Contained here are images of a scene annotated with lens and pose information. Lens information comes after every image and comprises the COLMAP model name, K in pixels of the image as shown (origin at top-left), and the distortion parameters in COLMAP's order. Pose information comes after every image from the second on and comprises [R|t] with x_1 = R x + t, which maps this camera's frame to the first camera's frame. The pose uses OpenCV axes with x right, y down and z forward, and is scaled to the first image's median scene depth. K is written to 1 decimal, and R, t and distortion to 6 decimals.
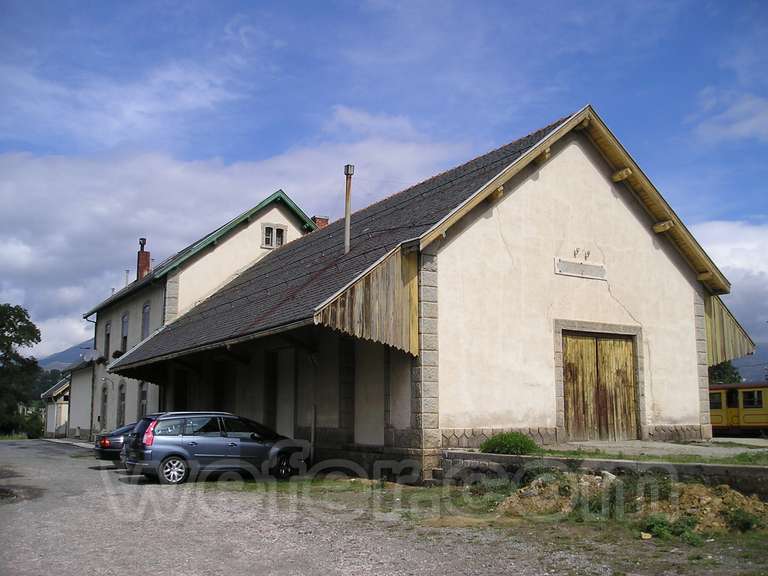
lens RADIAL K [[788.3, 0, 384.0], [0, 788.3, 288.0], [0, 0, 1]] dist [-0.131792, 0.098674]
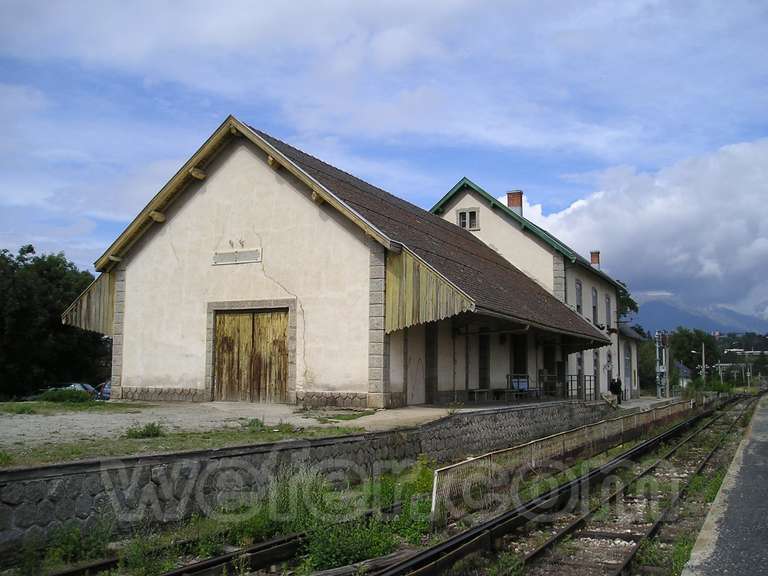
lens RADIAL K [[788.3, 0, 384.0], [0, 788.3, 288.0], [0, 0, 1]] dist [-0.131792, 0.098674]
pose [[0.520936, -0.092391, -0.848581, 1.374900], [0.131560, 0.990937, -0.027127, 0.084542], [0.843396, -0.097508, 0.528370, 0.560362]]
